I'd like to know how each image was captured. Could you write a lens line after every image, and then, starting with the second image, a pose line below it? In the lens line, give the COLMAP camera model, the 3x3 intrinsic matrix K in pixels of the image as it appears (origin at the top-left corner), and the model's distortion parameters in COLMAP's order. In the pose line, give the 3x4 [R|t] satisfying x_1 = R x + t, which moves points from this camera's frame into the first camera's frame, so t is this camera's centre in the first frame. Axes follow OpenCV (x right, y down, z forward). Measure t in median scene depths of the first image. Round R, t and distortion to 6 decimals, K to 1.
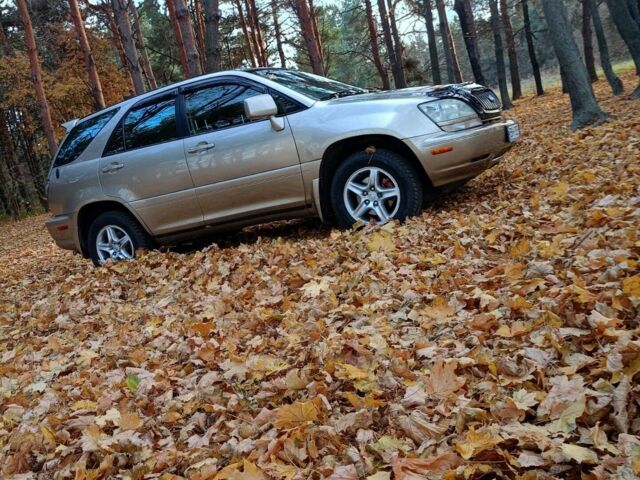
lens RADIAL K [[547.3, 0, 320.0], [0, 547.3, 240.0], [0, 0, 1]] dist [-0.000882, 0.001510]
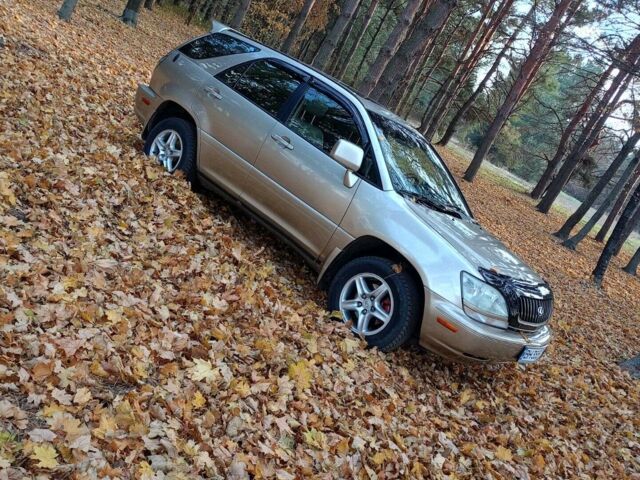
lens RADIAL K [[547.3, 0, 320.0], [0, 547.3, 240.0], [0, 0, 1]] dist [-0.000882, 0.001510]
pose [[0.732054, 0.675640, -0.087226, 0.042264], [-0.670170, 0.737219, 0.085908, -0.187722], [0.122347, -0.004433, 0.992477, 0.035632]]
